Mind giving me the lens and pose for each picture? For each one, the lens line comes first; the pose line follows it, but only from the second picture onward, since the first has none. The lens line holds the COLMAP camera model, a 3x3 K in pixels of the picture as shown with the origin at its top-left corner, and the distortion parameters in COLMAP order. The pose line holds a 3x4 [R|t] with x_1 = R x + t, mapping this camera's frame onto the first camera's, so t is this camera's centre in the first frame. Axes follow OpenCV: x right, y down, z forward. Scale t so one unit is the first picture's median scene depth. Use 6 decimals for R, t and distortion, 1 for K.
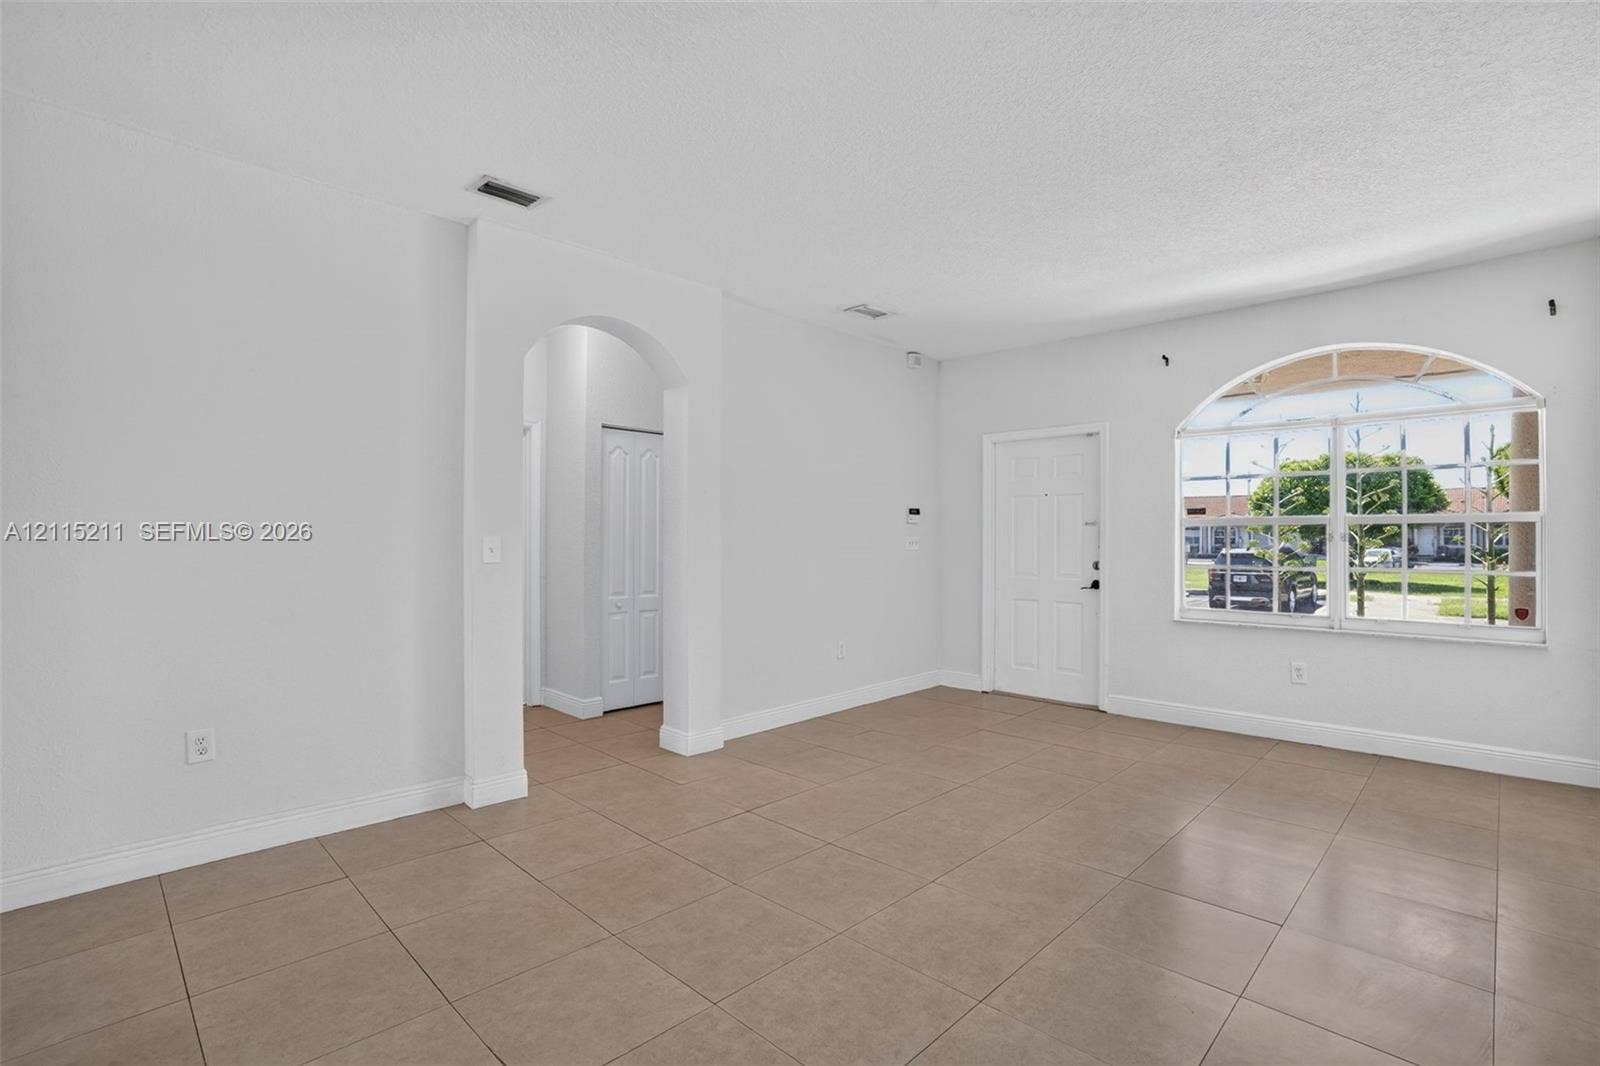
lens RADIAL K [[742.1, 0, 811.5], [0, 742.1, 522.6], [0, 0, 1]] dist [-0.035548, 0.003793]
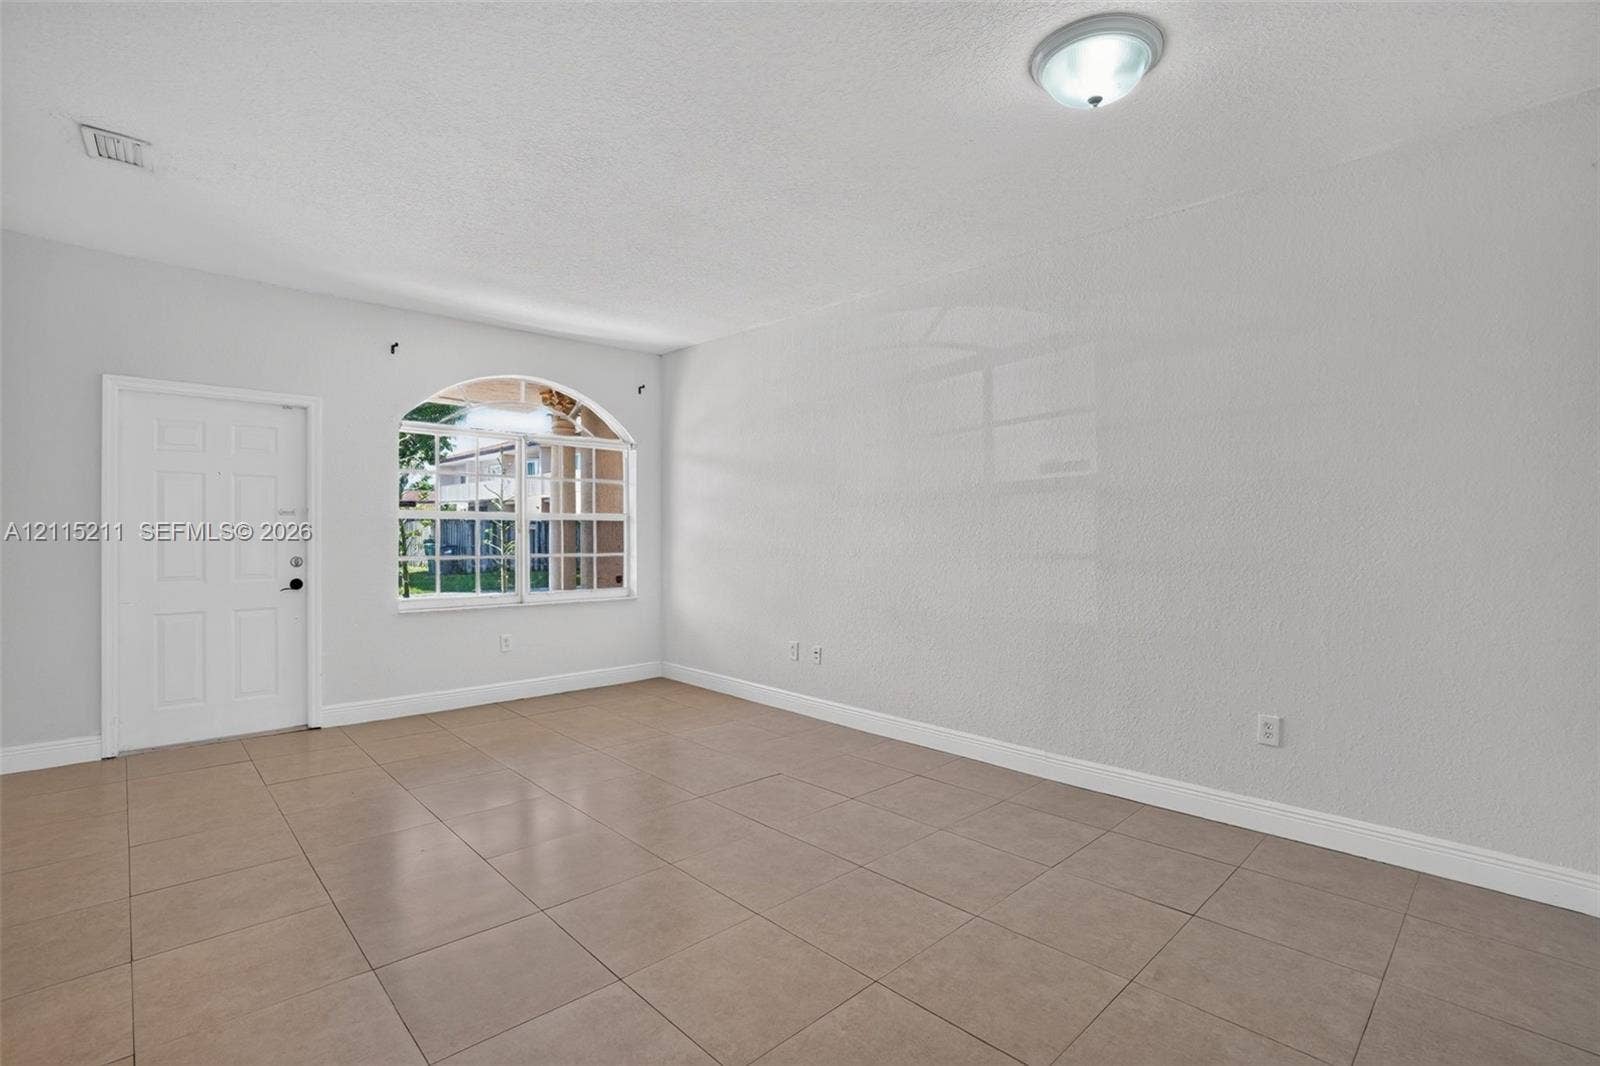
lens RADIAL K [[742.1, 0, 788.8], [0, 742.1, 537.9], [0, 0, 1]] dist [-0.035548, 0.003793]
pose [[0.055407, -0.011389, 0.998399, -0.531725], [-0.028924, 0.999497, 0.013007, 0.003988], [-0.998045, -0.029599, 0.055050, 0.485572]]
